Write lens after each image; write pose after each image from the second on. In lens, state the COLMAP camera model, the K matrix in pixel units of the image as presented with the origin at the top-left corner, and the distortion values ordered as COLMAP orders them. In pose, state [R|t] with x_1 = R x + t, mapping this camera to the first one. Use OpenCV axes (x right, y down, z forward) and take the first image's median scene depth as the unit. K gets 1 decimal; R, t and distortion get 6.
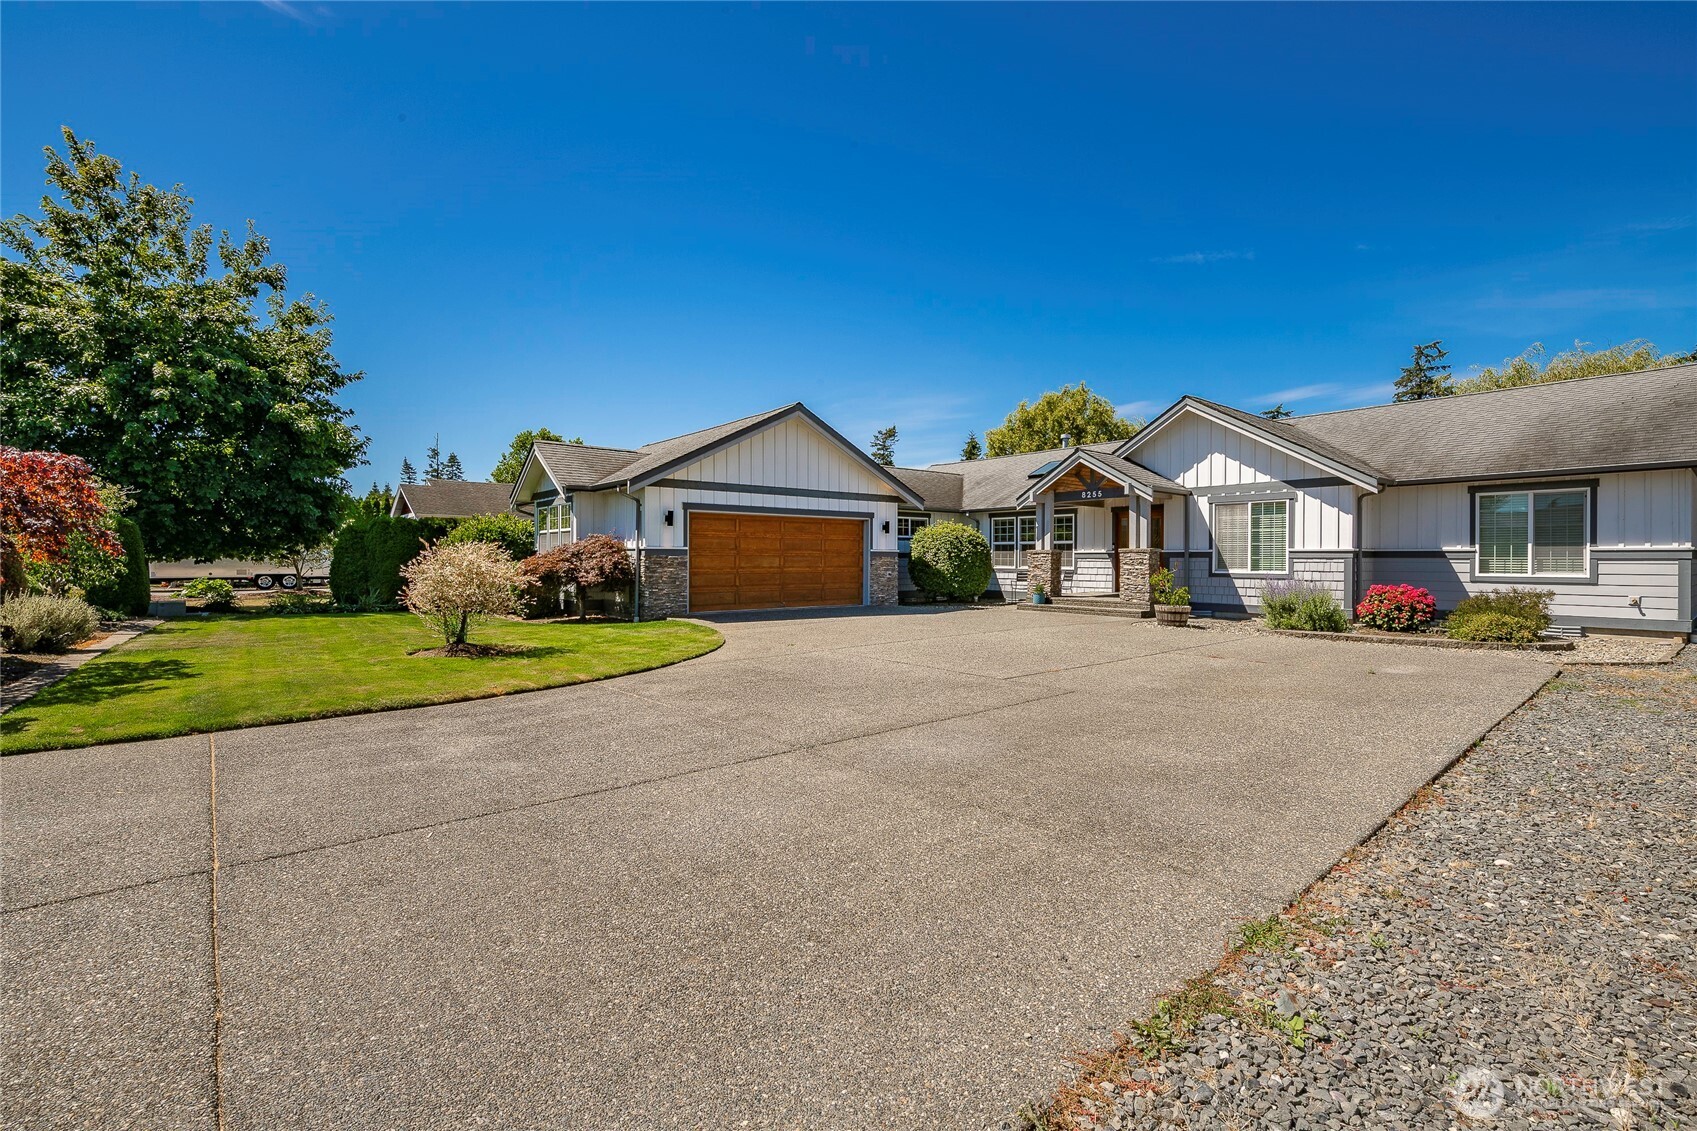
lens RADIAL K [[744.3, 0, 848.5], [0, 744.3, 565.5], [0, 0, 1]] dist [-0.001667, -0.000410]
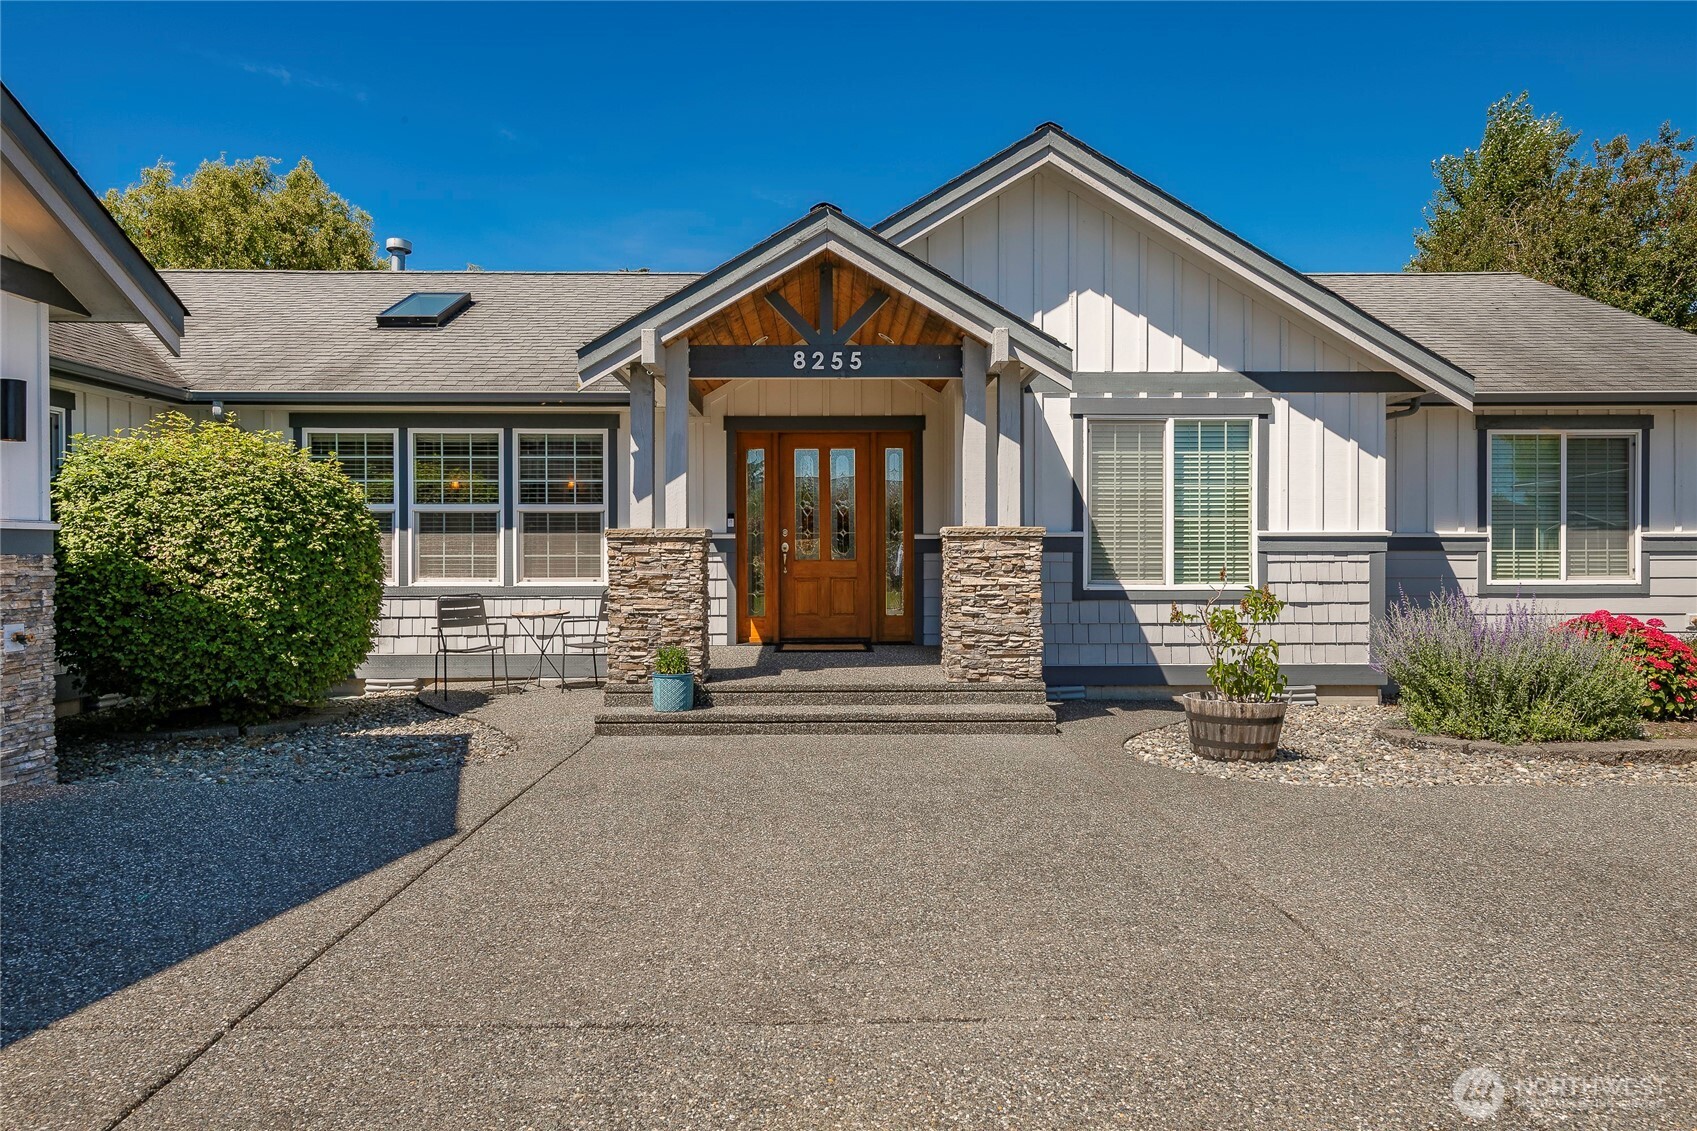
lens RADIAL K [[1117.4, 0, 848.5], [0, 1117.4, 565.5], [0, 0, 1]] dist [0.007243, 0.000603]
pose [[0.604687, -0.014465, 0.796332, -0.066978], [0.011264, 0.999890, 0.009610, -0.010873], [-0.796383, 0.003159, 0.604784, 0.764251]]
